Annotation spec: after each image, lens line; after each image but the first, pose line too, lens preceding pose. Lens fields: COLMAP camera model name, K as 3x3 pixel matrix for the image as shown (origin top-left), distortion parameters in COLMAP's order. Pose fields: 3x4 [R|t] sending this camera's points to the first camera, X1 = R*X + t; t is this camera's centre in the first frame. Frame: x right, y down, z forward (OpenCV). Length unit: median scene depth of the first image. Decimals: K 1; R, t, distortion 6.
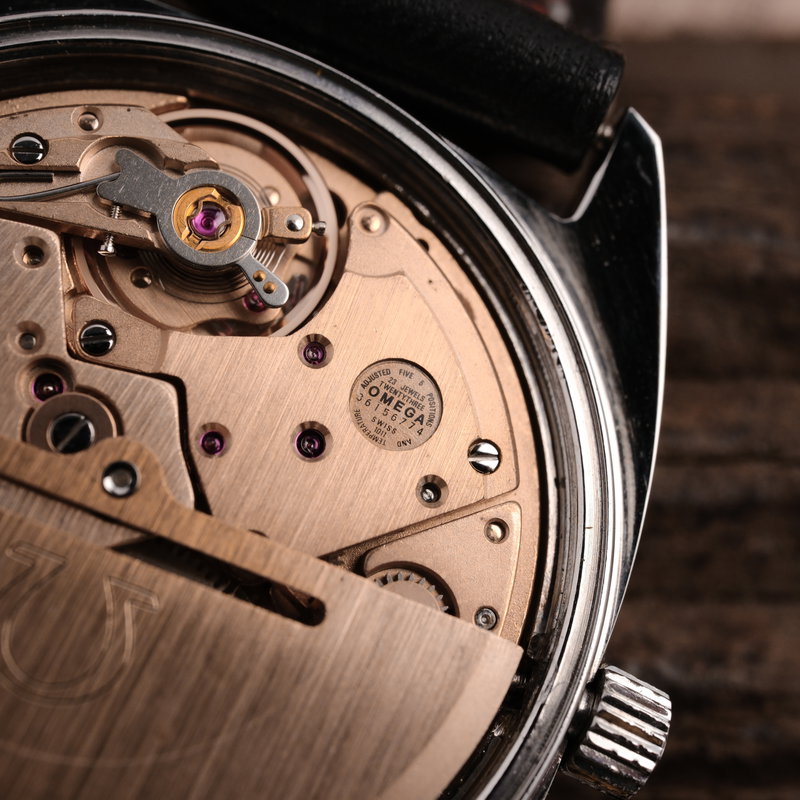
lens RADIAL K [[1495.5, 0, 400.0], [0, 1495.5, 400.0], [0, 0, 1]] dist [0.012984, 0.075372]
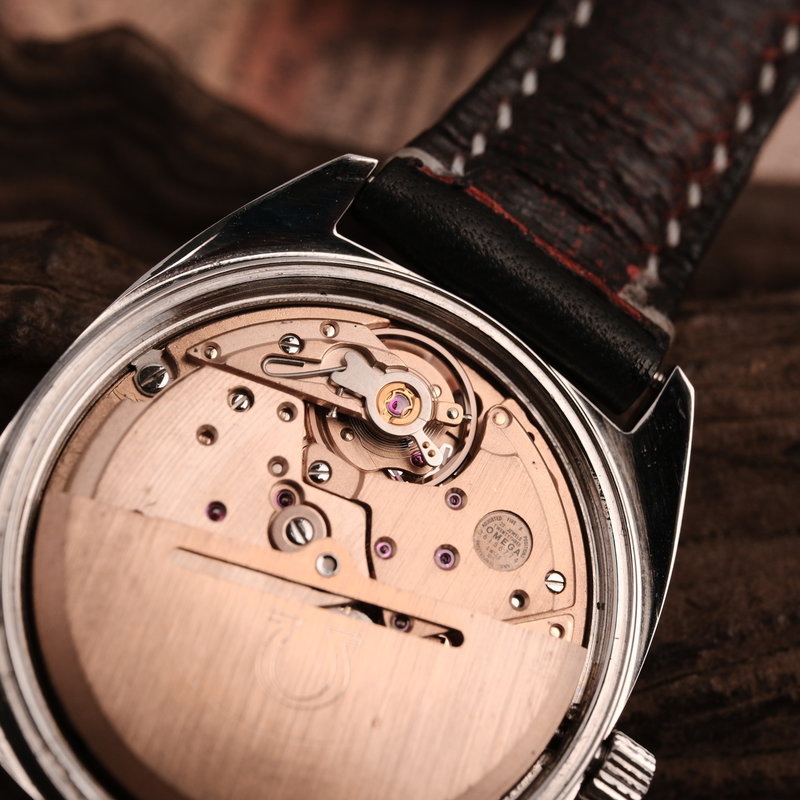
lens RADIAL K [[1495.5, 0, 400.0], [0, 1495.5, 400.0], [0, 0, 1]] dist [0.012984, 0.075372]
pose [[0.990326, 0.138458, -0.009105, -0.112157], [-0.138757, 0.988233, -0.064357, -0.025790], [0.000087, 0.064998, 0.997885, -0.537348]]
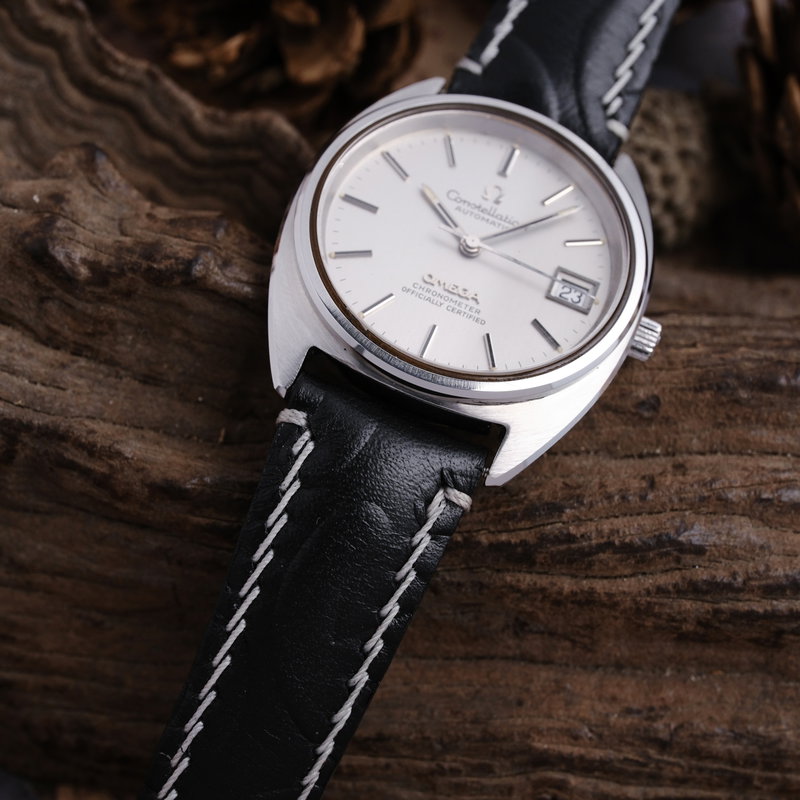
lens RADIAL K [[1495.5, 0, 400.0], [0, 1495.5, 400.0], [0, 0, 1]] dist [0.012984, 0.075372]
pose [[0.961292, 0.270371, -0.053086, 0.018049], [-0.275283, 0.950631, -0.143251, 0.336604], [0.011734, 0.152320, 0.988262, -1.520709]]
